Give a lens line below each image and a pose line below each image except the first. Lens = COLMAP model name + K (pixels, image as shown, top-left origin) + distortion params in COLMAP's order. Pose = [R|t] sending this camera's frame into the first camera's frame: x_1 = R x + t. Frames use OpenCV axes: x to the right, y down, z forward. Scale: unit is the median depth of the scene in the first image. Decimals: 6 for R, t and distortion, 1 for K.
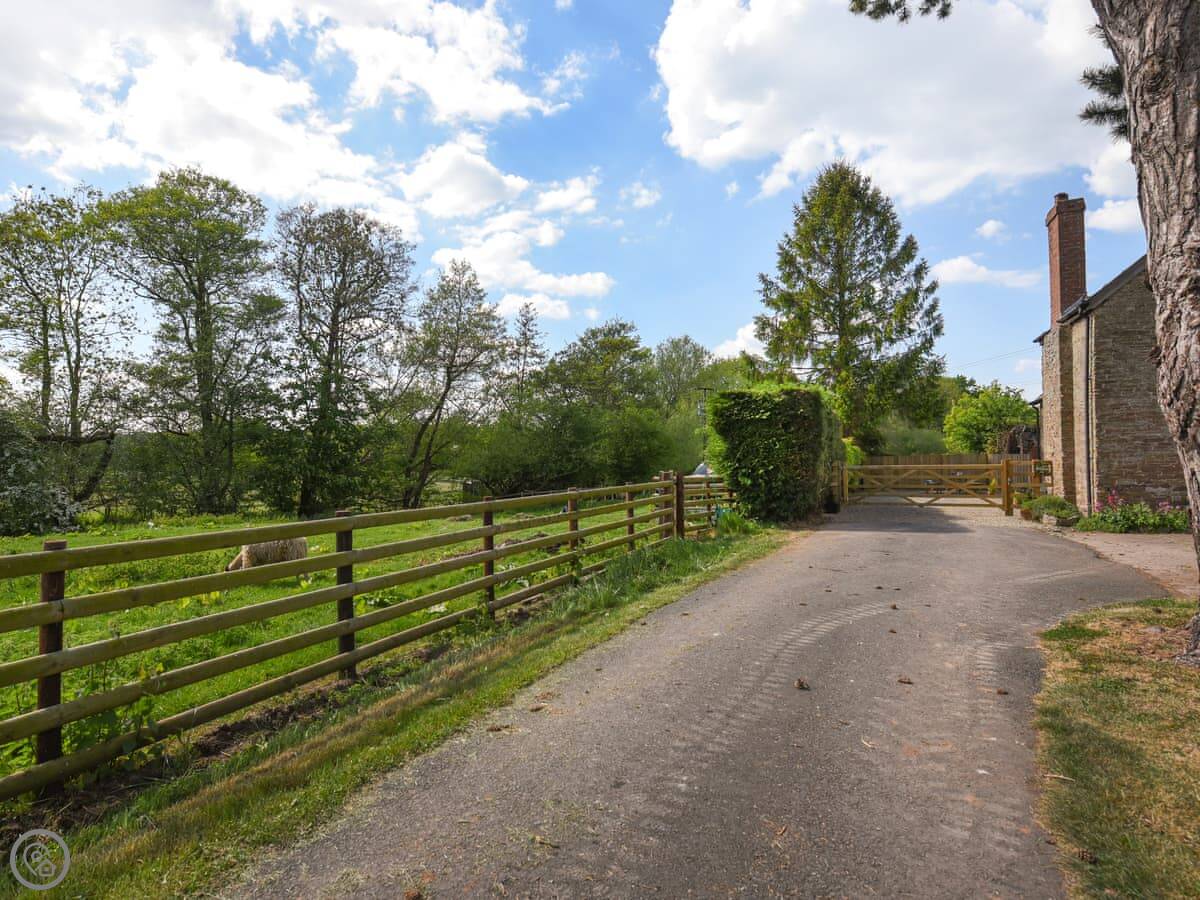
lens RADIAL K [[657.6, 0, 594.8], [0, 657.6, 450.7], [0, 0, 1]] dist [0.004337, -0.003584]
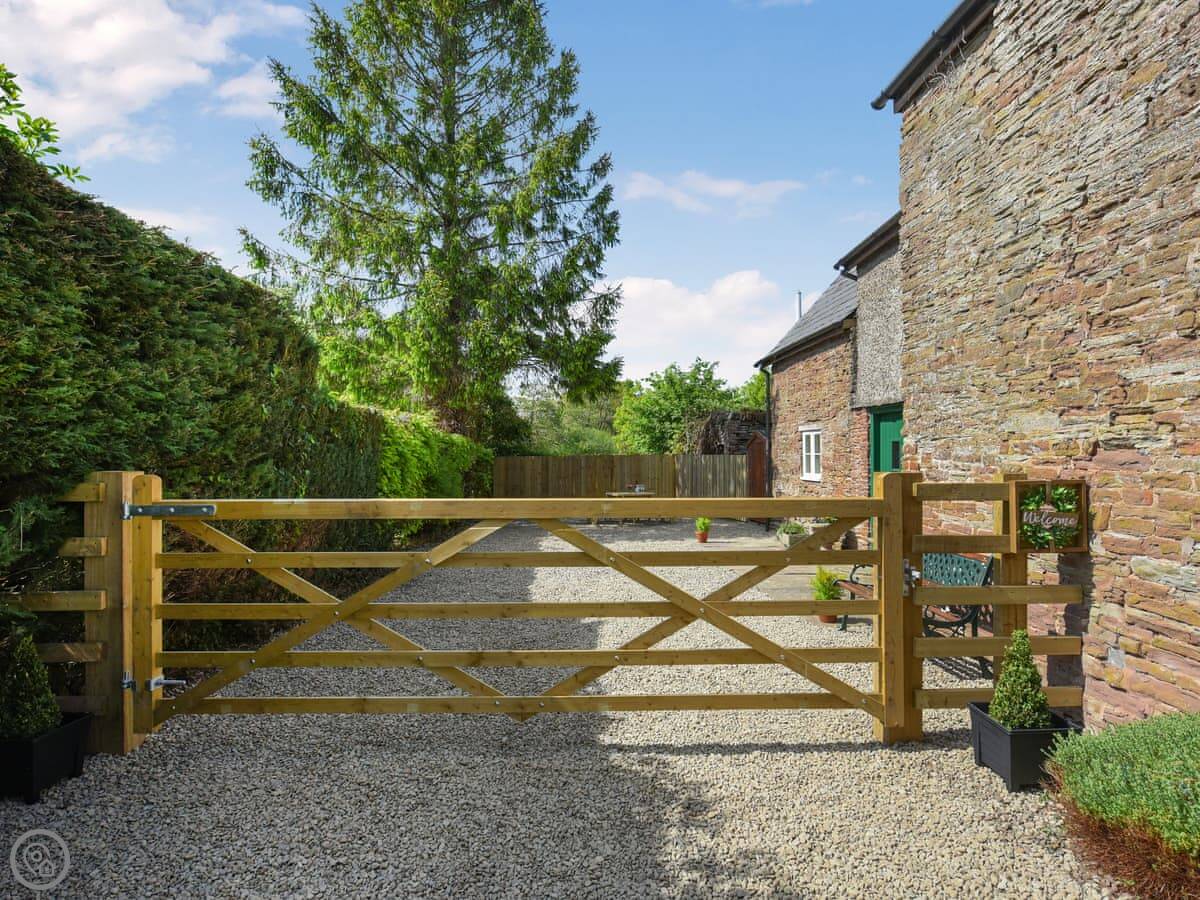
lens RADIAL K [[621.0, 0, 599.7], [0, 621.0, 456.3], [0, 0, 1]] dist [0.002402, 0.000072]
pose [[0.892458, 0.010452, 0.451008, 0.274803], [-0.014180, 0.999888, 0.004887, 0.004761], [-0.450907, -0.010757, 0.892506, 0.526379]]
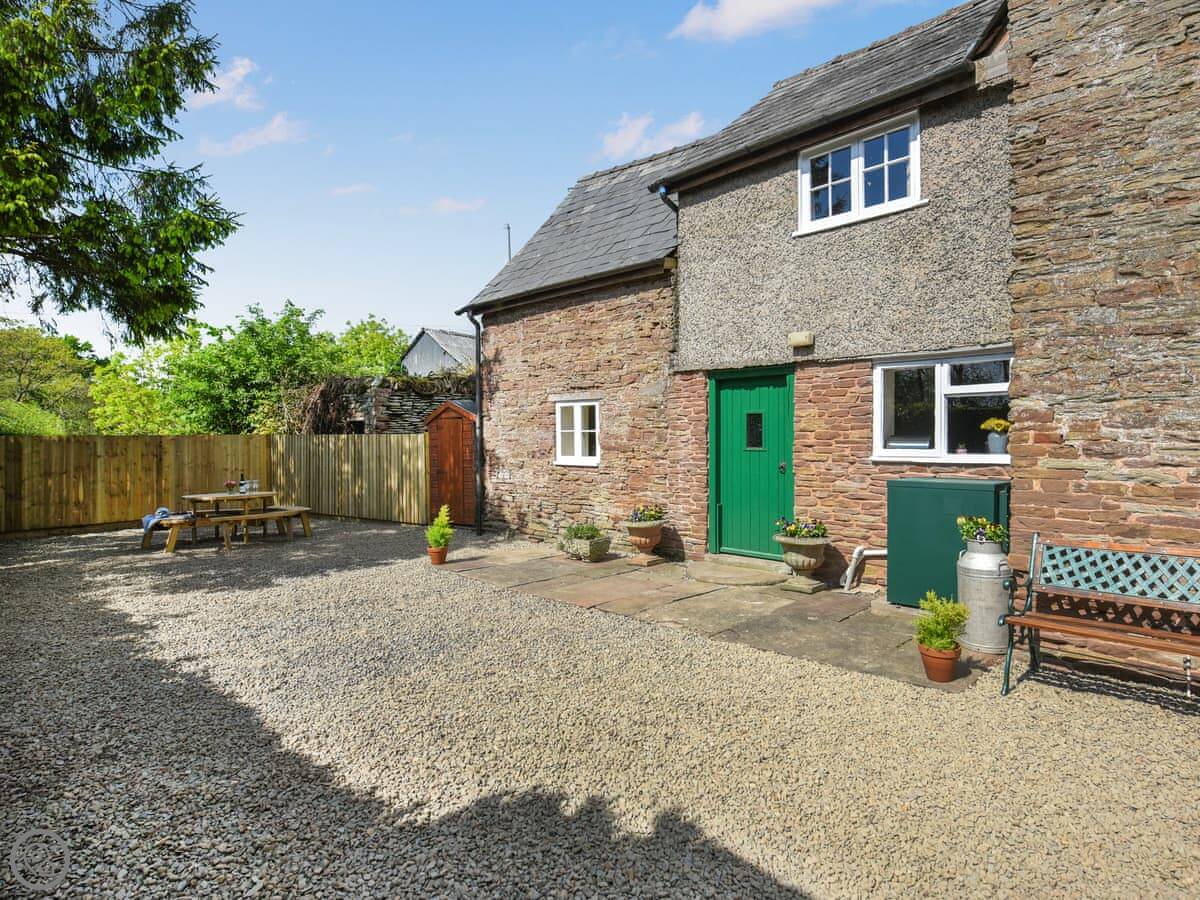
lens RADIAL K [[657.6, 0, 607.4], [0, 657.6, 446.9], [0, 0, 1]] dist [0.004337, -0.003584]
pose [[0.345742, 0.007462, 0.938300, 0.275444], [-0.015677, 0.999875, -0.002175, 0.010815], [-0.938199, -0.013958, 0.345815, 0.675694]]
